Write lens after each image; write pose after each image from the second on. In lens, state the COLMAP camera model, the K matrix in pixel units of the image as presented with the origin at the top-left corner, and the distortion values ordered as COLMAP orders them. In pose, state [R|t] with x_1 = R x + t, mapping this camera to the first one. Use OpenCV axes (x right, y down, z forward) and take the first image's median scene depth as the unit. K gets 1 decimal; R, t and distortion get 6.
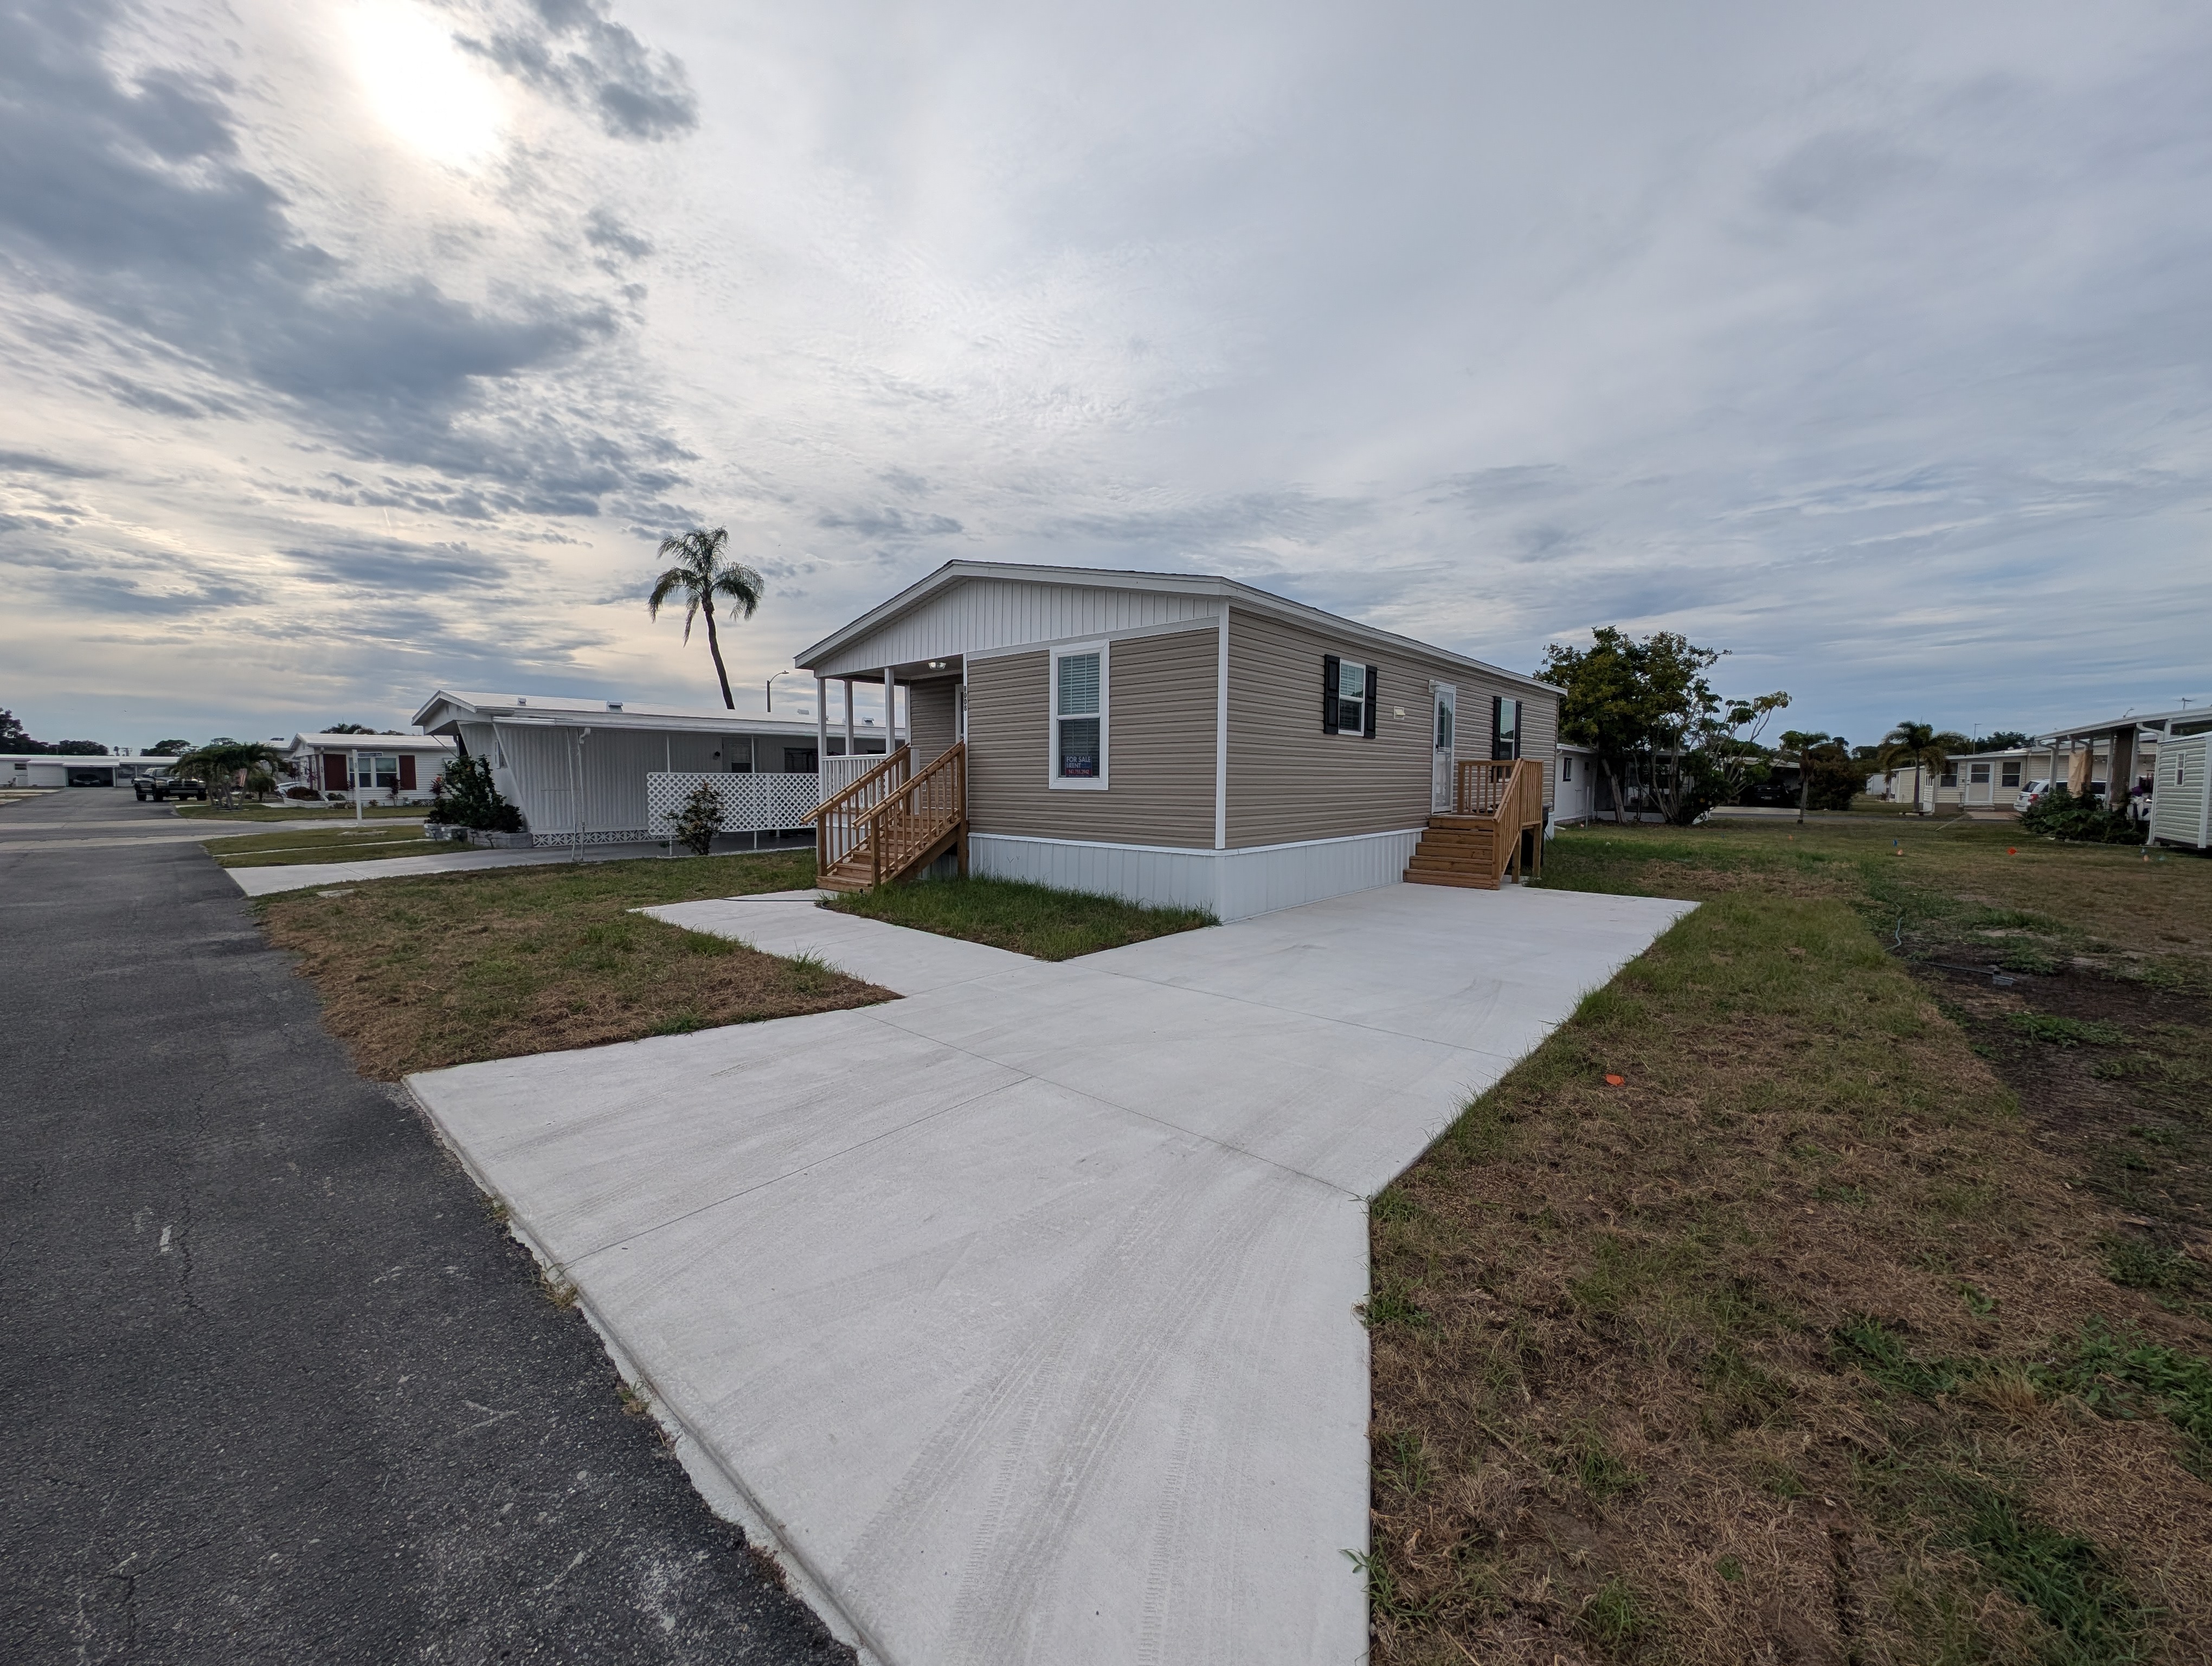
lens RADIAL K [[845.7, 0, 1099.4], [0, 845.7, 816.4], [0, 0, 1]] dist [0.008163, -0.003311]
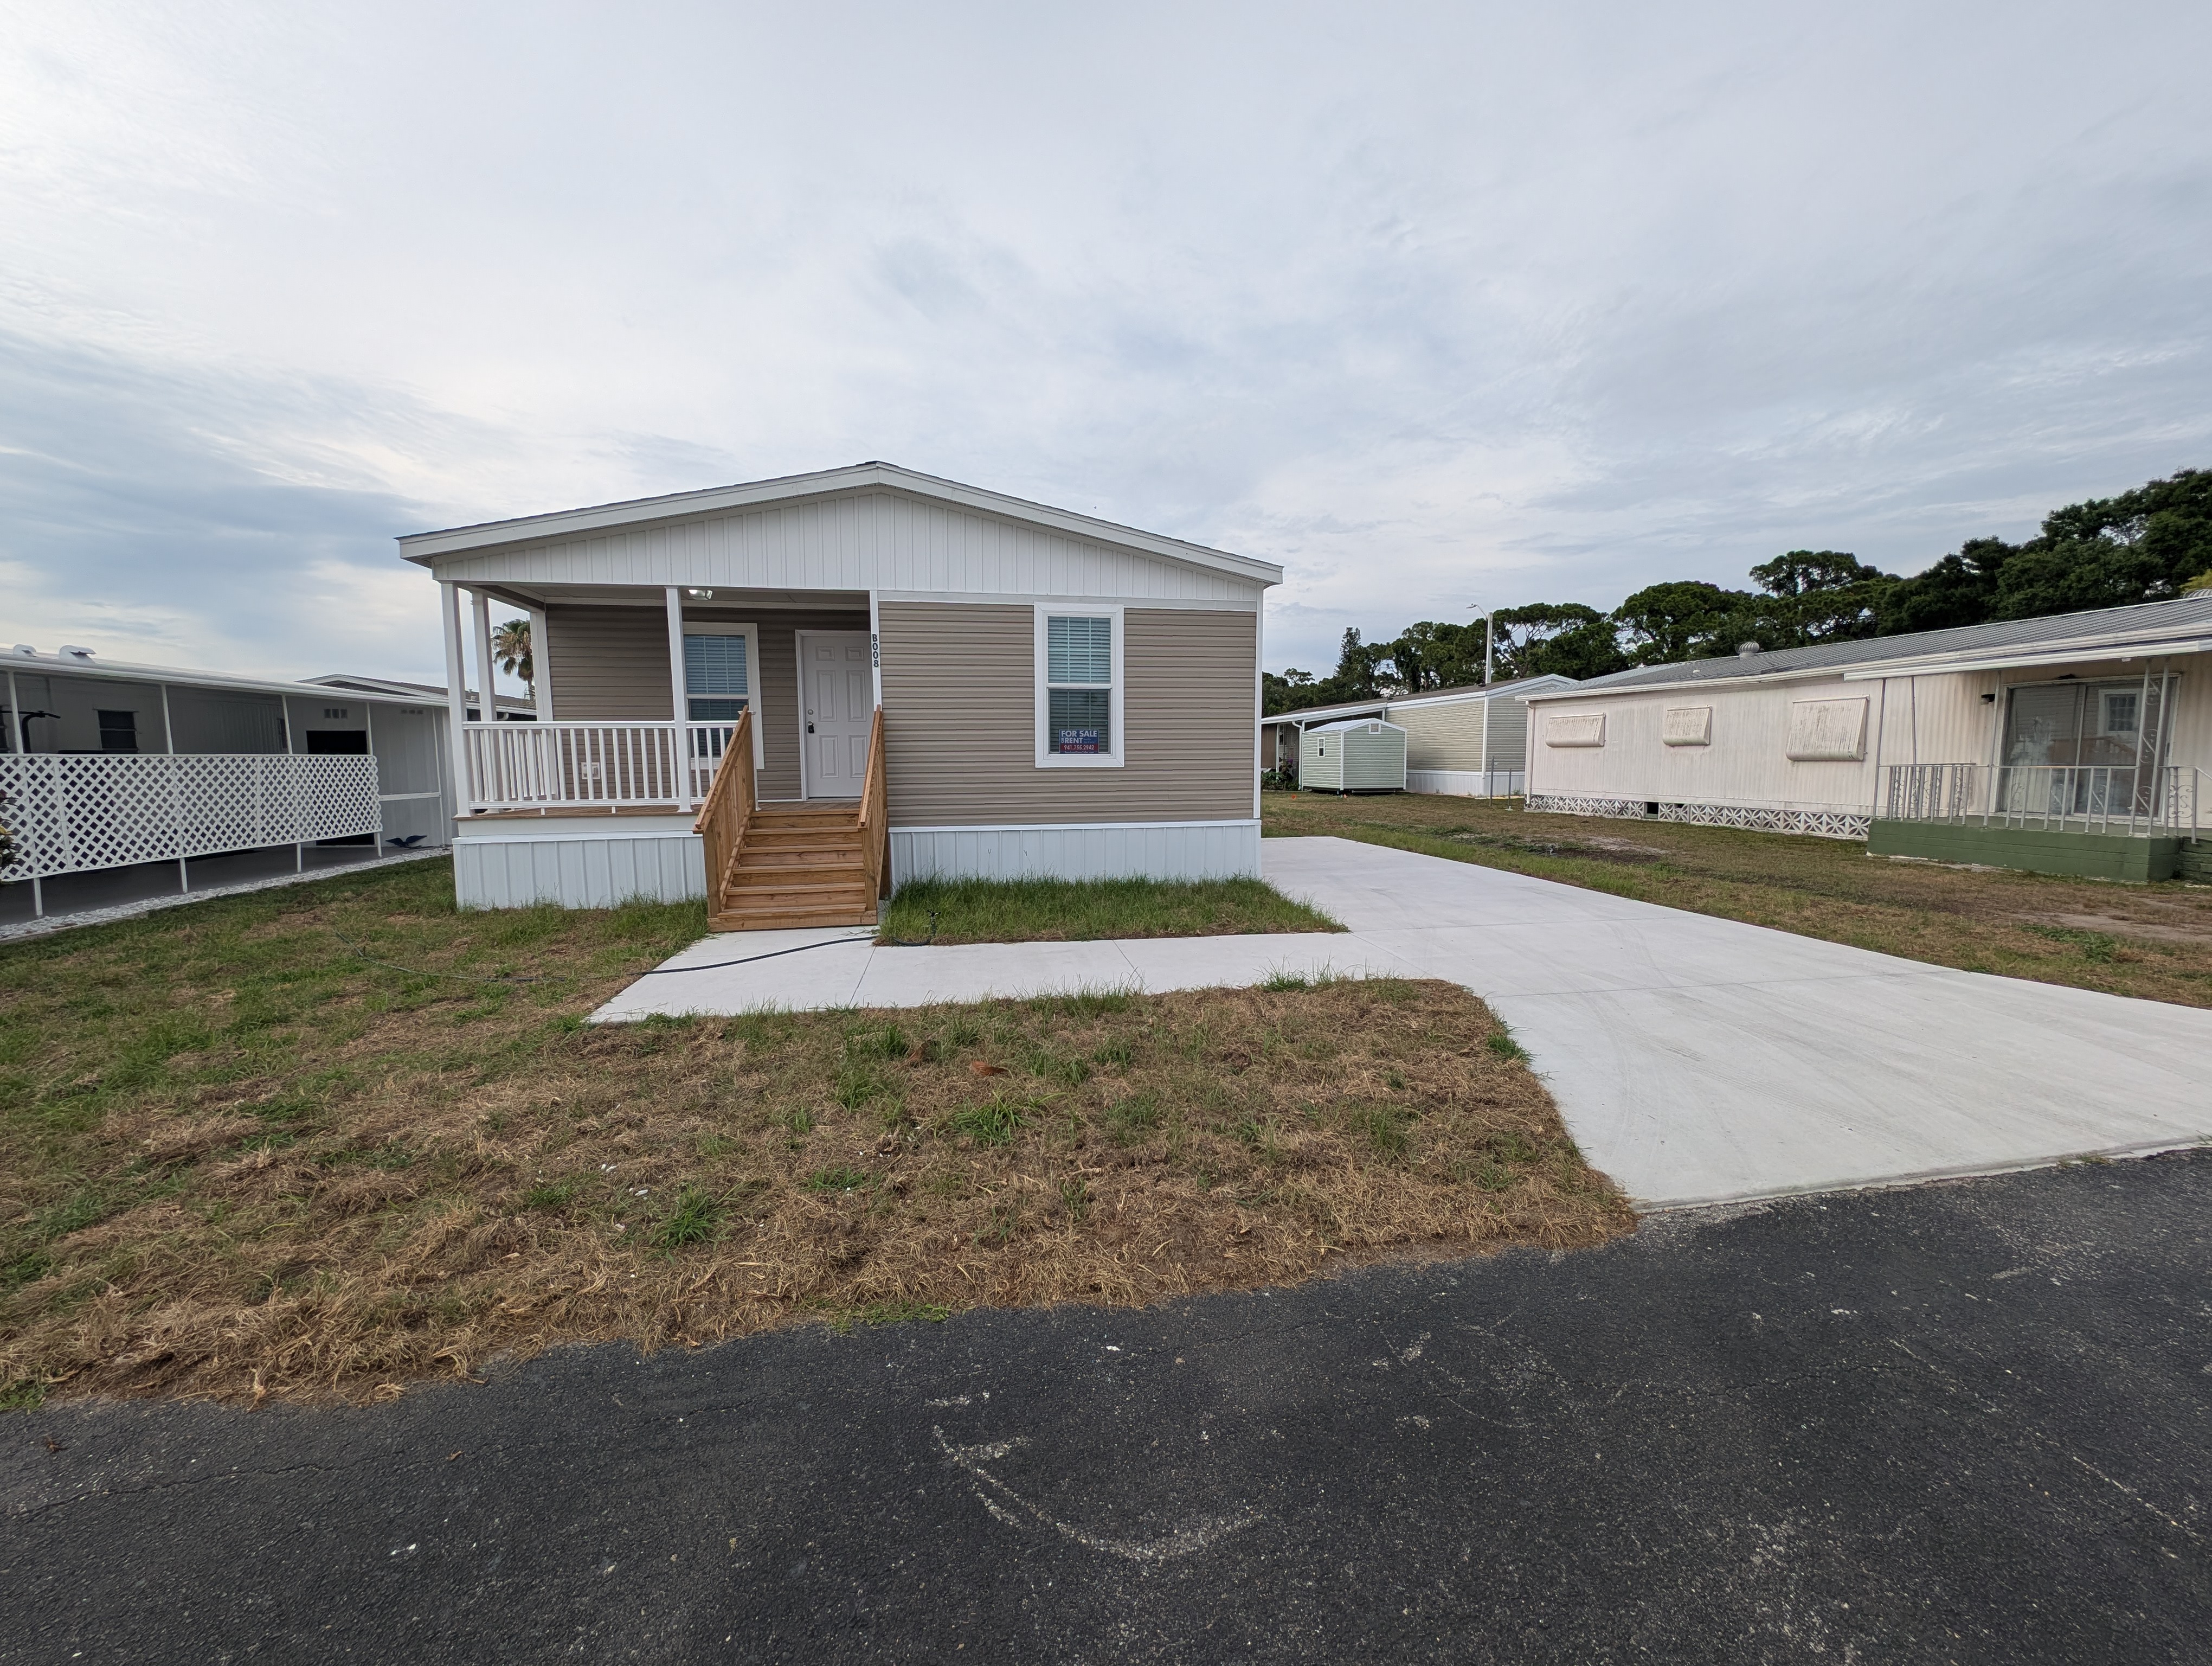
lens RADIAL K [[845.7, 0, 1100.9], [0, 845.7, 829.5], [0, 0, 1]] dist [0.008163, -0.003311]
pose [[0.613131, -0.076520, 0.786266, -0.657572], [0.045791, 0.997067, 0.061327, -0.017968], [-0.788653, -0.001598, 0.614837, 0.386562]]
